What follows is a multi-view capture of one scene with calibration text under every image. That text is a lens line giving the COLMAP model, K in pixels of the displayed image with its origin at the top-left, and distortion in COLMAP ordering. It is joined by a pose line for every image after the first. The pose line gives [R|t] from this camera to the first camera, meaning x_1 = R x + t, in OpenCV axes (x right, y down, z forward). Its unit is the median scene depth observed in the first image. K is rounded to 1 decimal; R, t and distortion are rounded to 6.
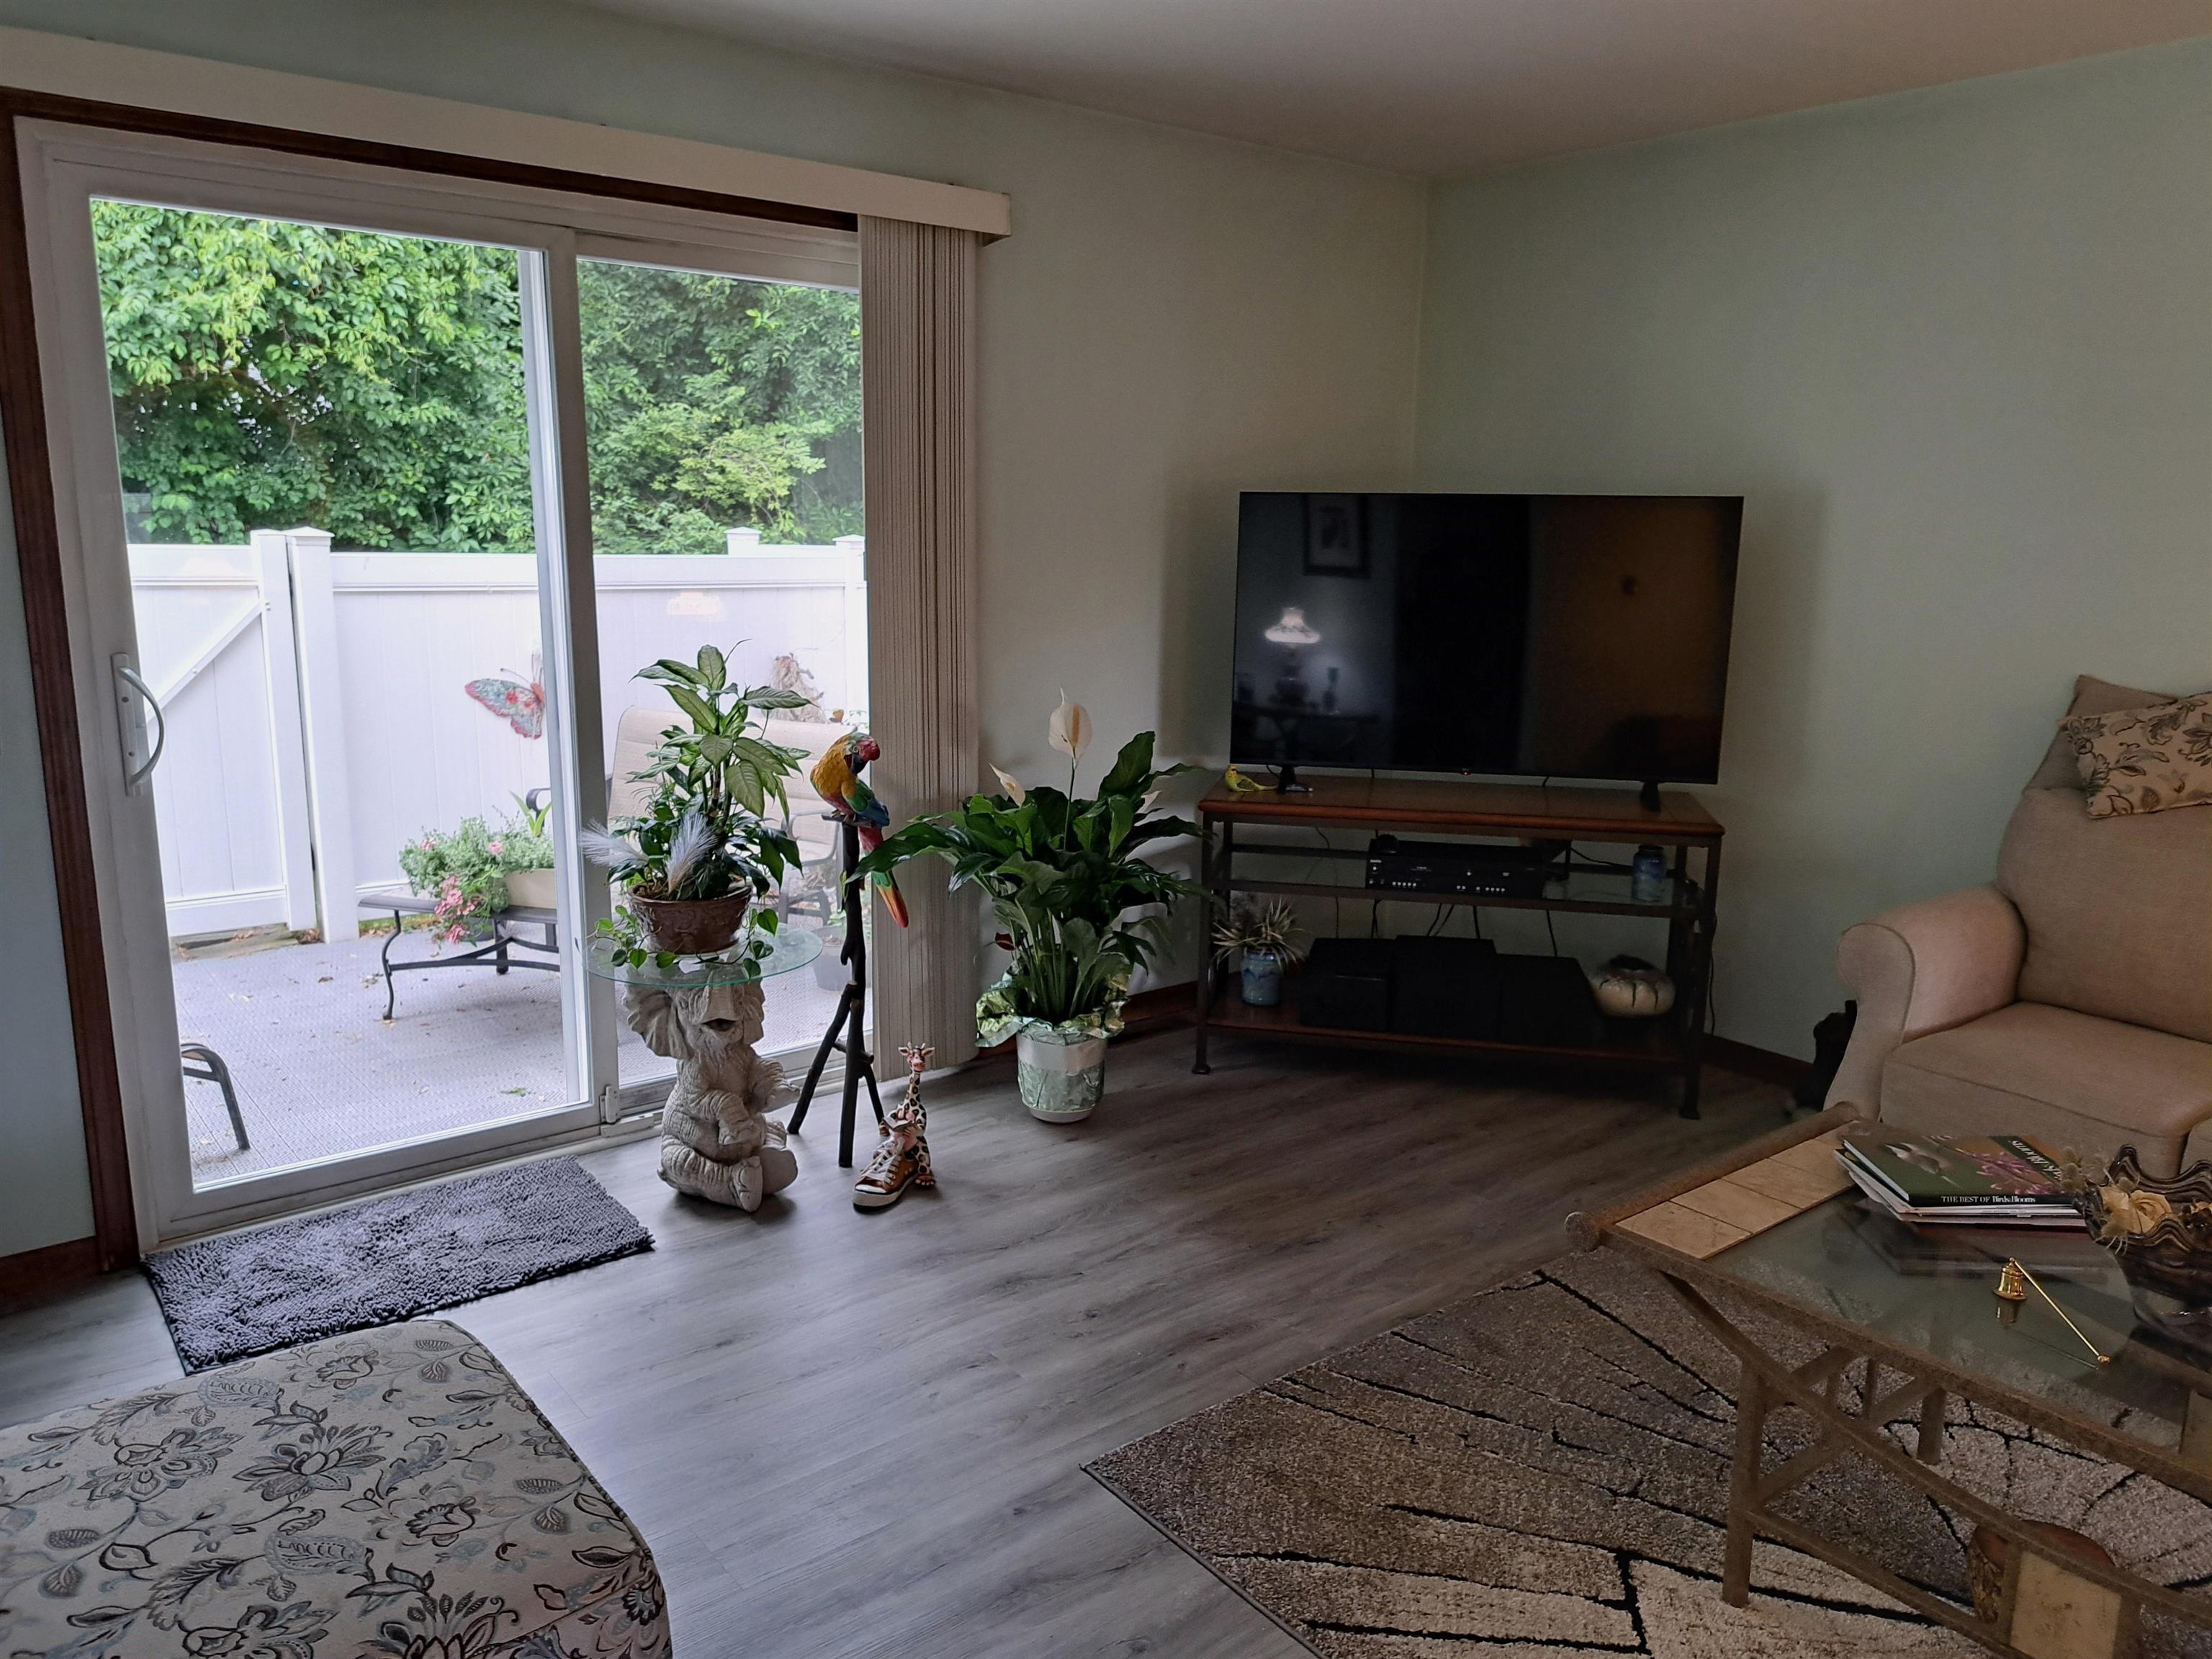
lens RADIAL K [[1582.7, 0, 1102.1], [0, 1582.7, 825.9], [0, 0, 1]] dist [0.048520, 0.002108]
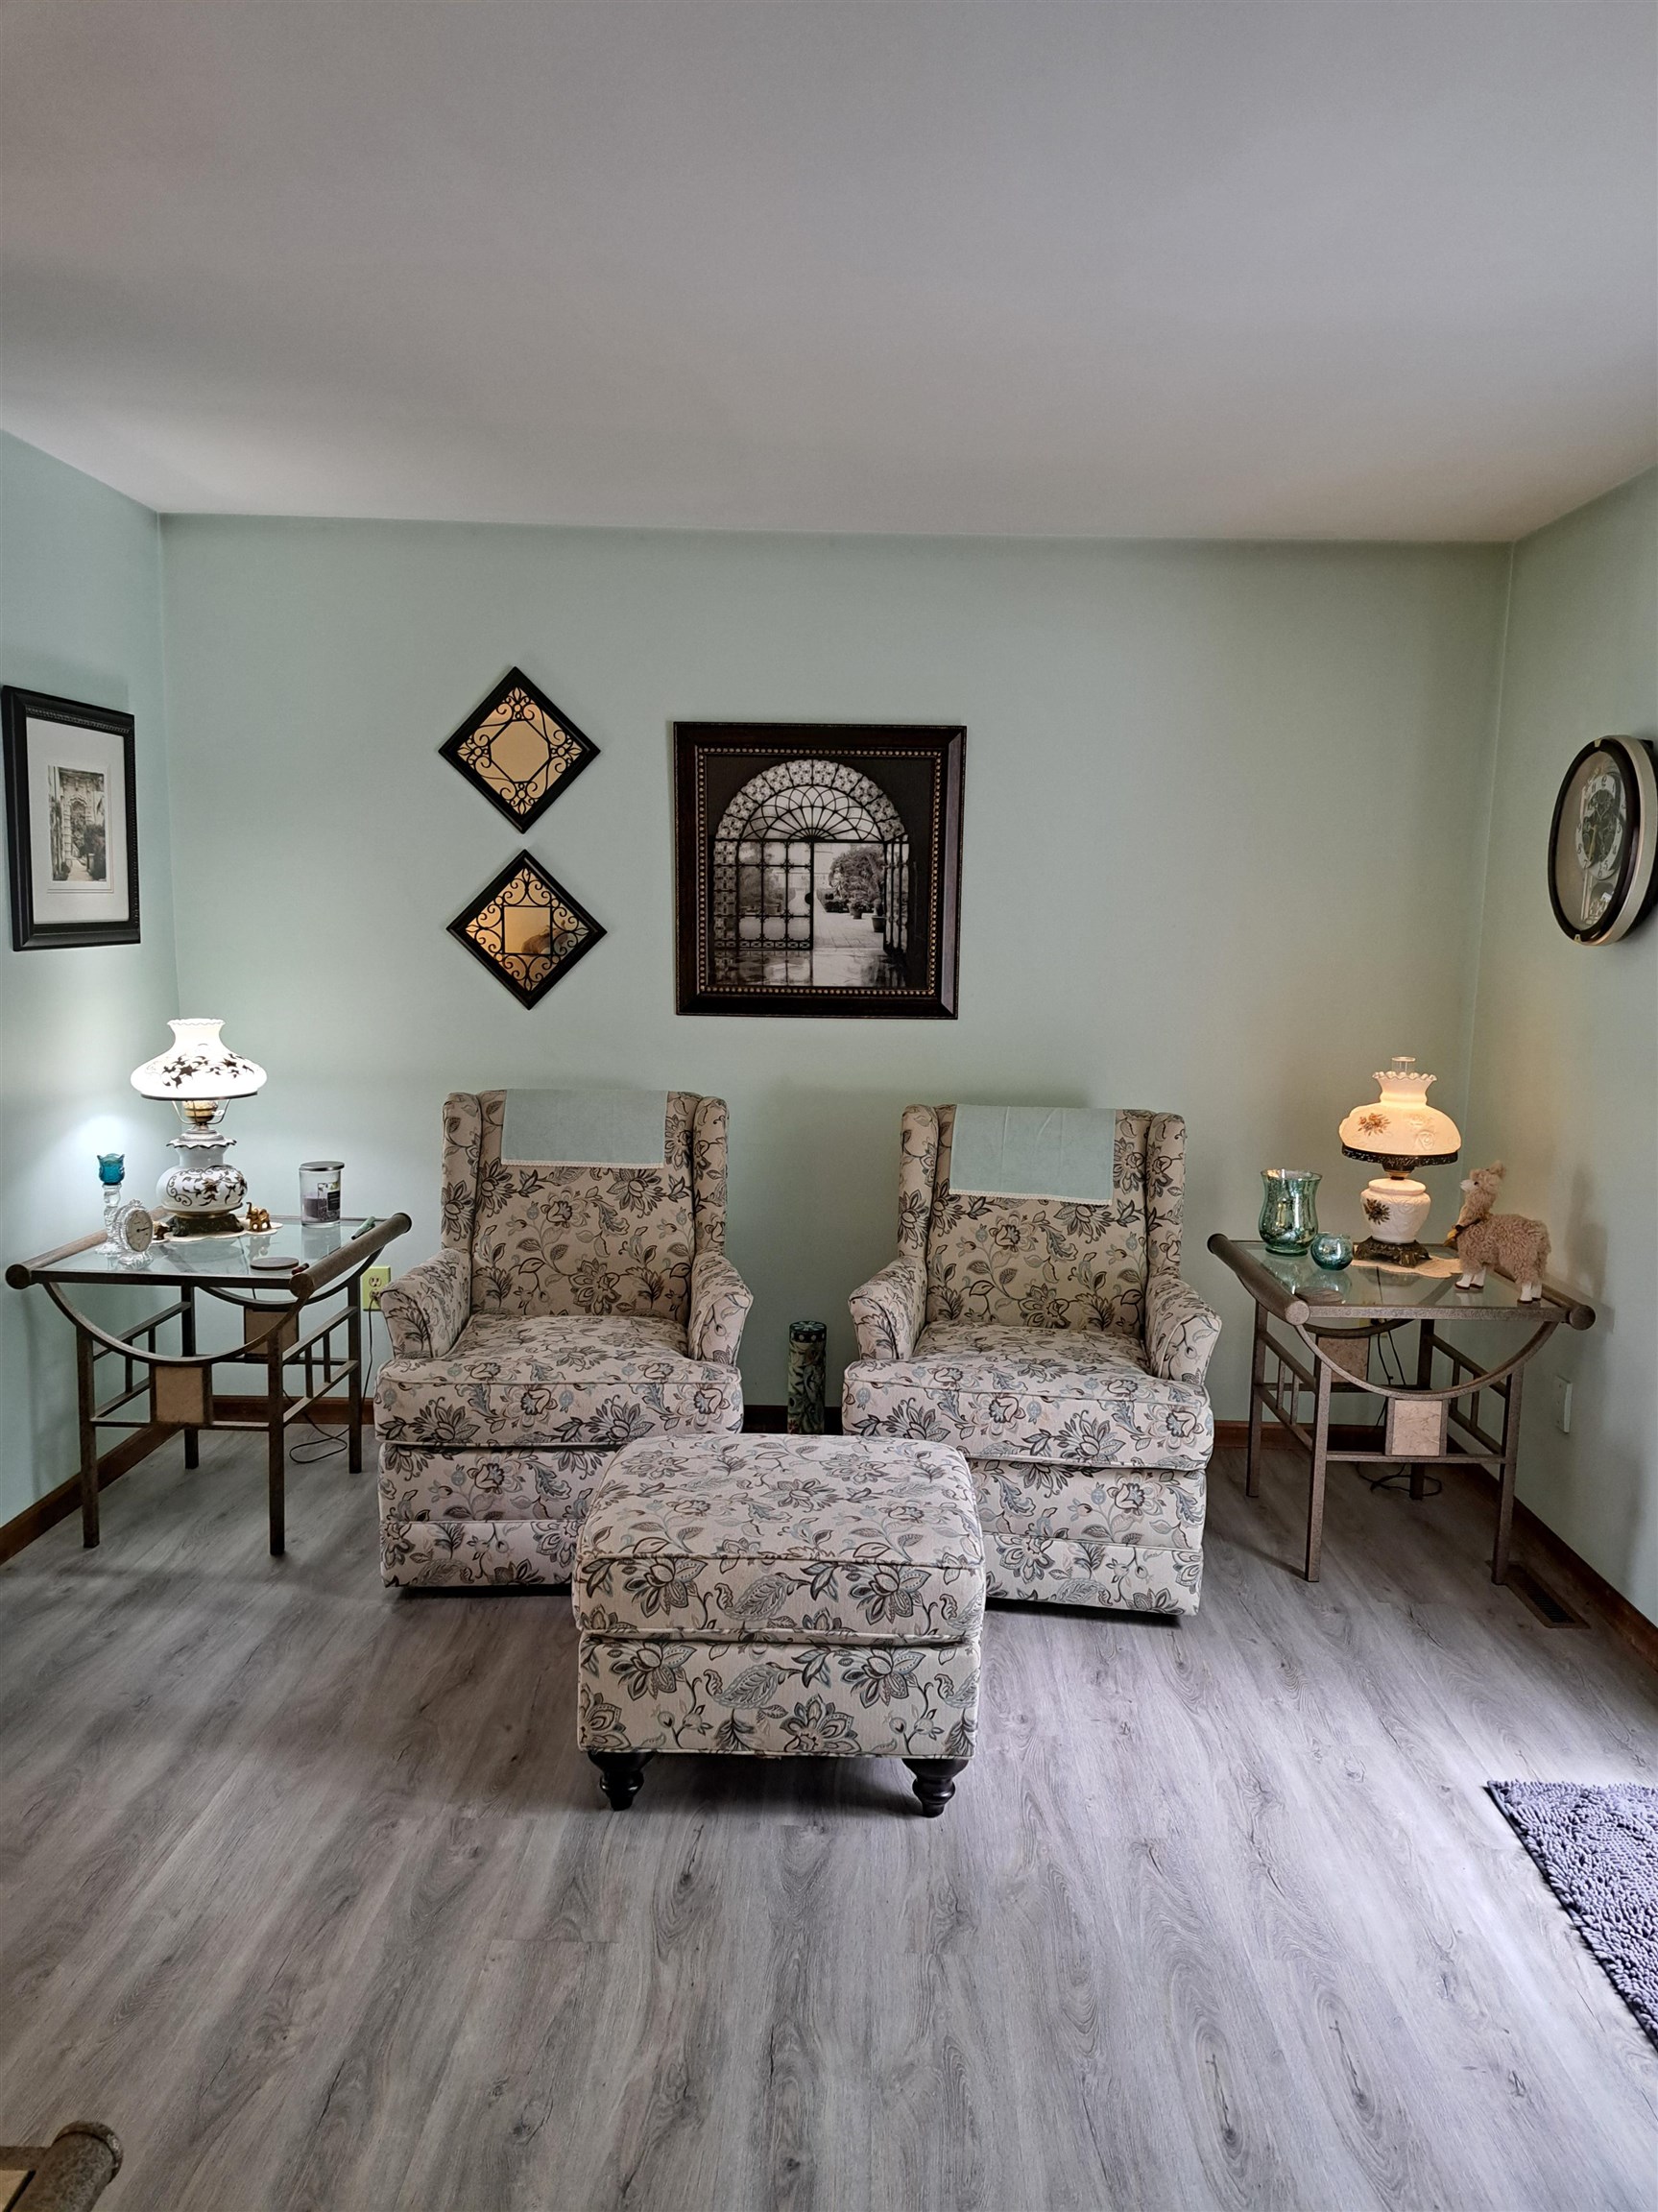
lens RADIAL K [[1582.6, 0, 827.7], [0, 1582.6, 1105.4], [0, 0, 1]] dist [0.048520, 0.002108]
pose [[-0.618187, 0.079089, -0.782042, 0.575448], [-0.185091, 0.952301, 0.242618, -0.301970], [0.763928, 0.294732, -0.574061, 1.405785]]
